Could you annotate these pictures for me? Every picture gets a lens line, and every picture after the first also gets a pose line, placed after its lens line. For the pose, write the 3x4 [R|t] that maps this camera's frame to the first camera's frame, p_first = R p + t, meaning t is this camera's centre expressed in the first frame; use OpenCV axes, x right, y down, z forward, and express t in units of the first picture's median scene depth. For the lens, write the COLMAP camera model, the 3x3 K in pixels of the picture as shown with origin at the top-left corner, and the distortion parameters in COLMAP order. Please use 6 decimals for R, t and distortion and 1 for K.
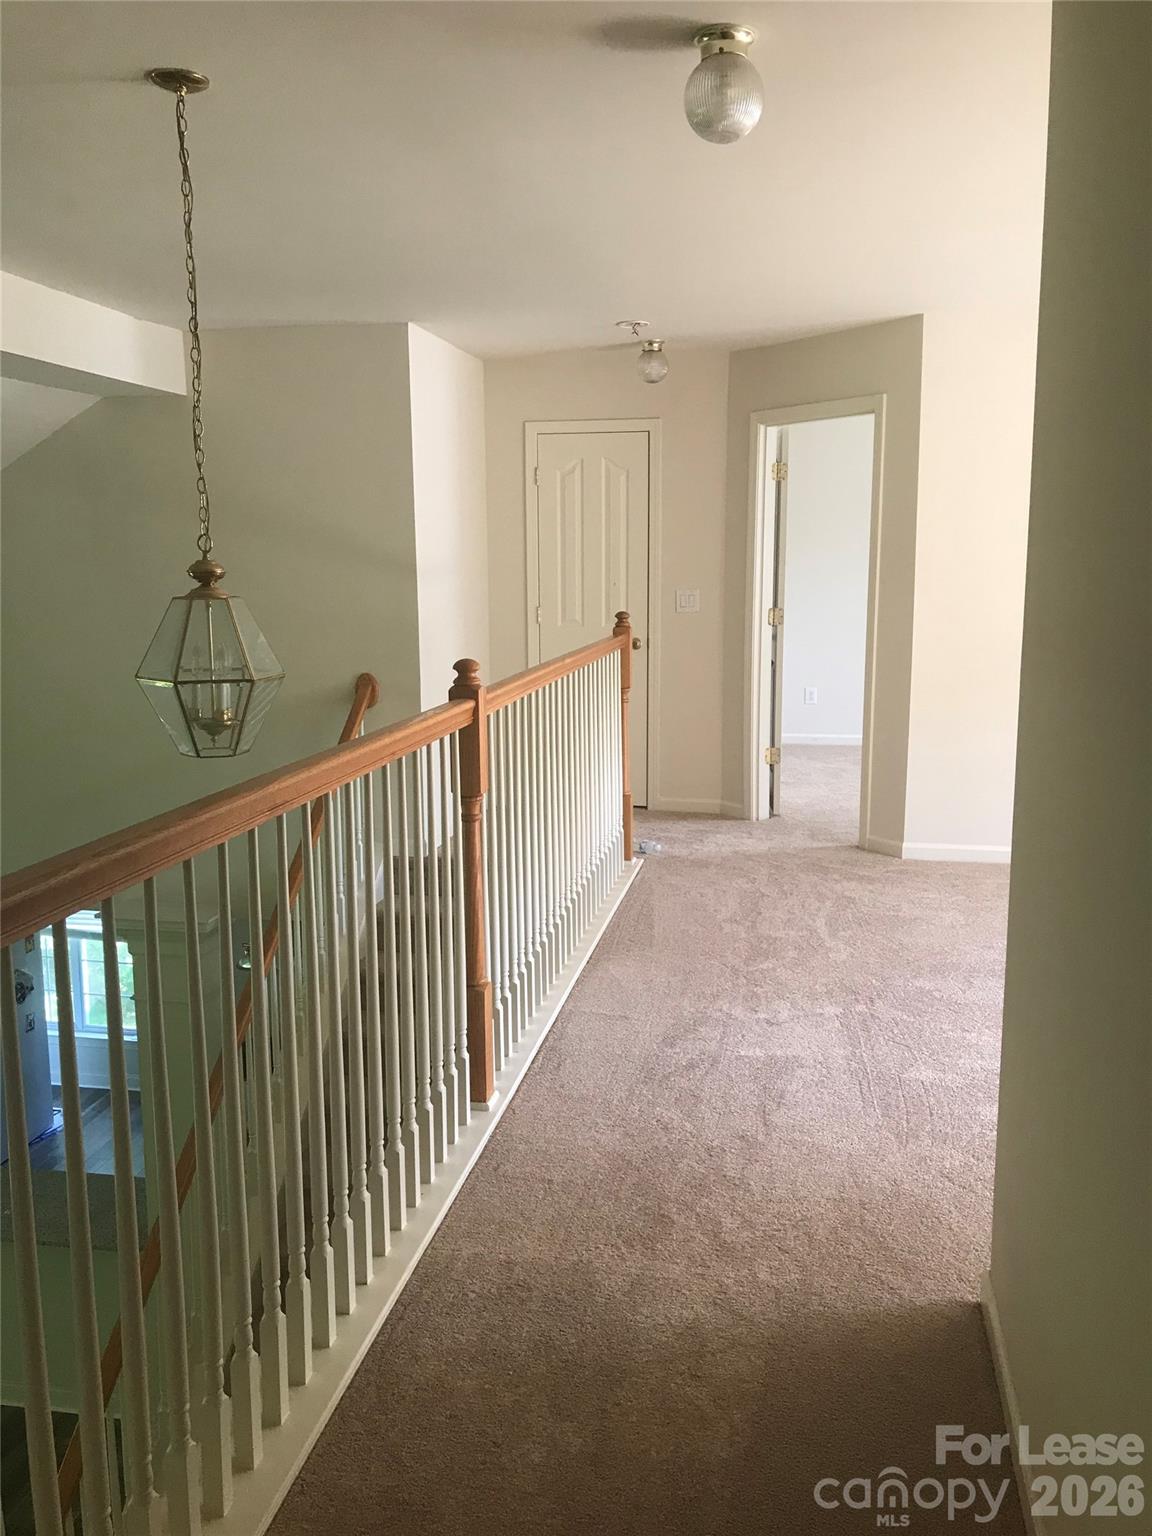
lens RADIAL K [[1257.8, 0, 572.7], [0, 1257.8, 728.6], [0, 0, 1]] dist [0.041964, -0.052195]
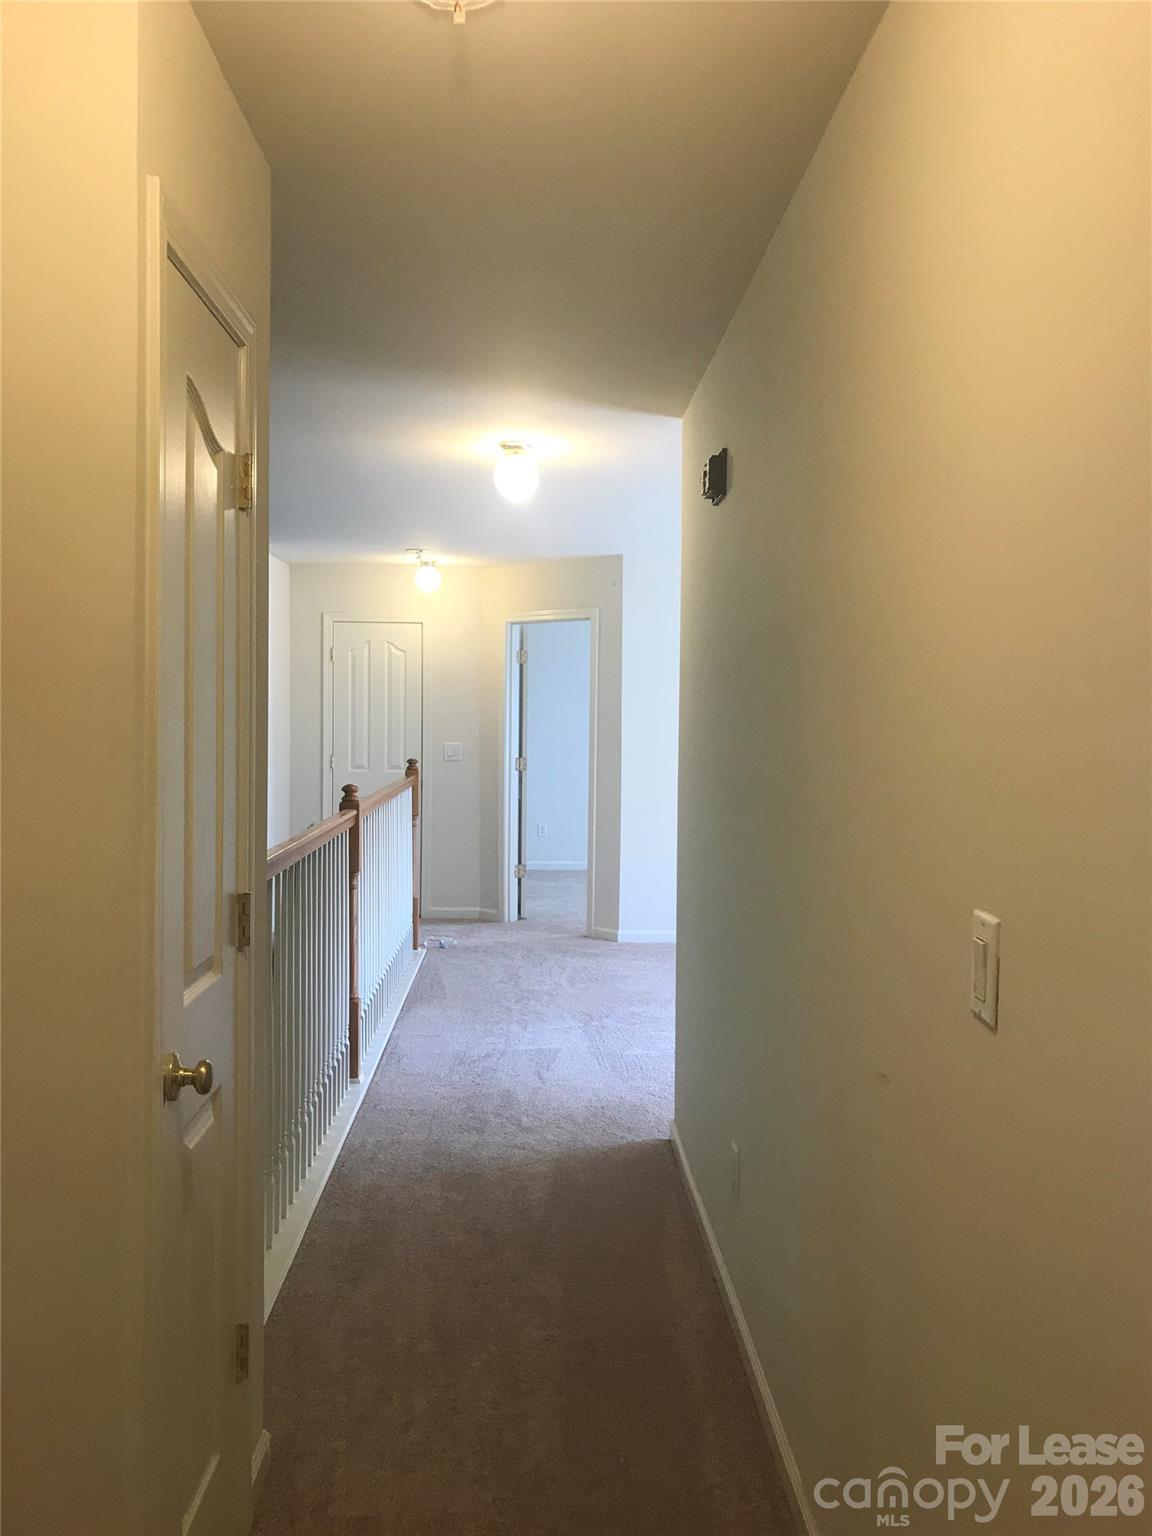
lens RADIAL K [[1257.8, 0, 575.7], [0, 1257.8, 767.9], [0, 0, 1]] dist [0.041964, -0.052195]
pose [[0.973857, -0.000157, 0.227163, -0.124913], [0.021586, 0.995539, -0.091849, 0.055939], [-0.226135, 0.094351, 0.969516, -0.439955]]
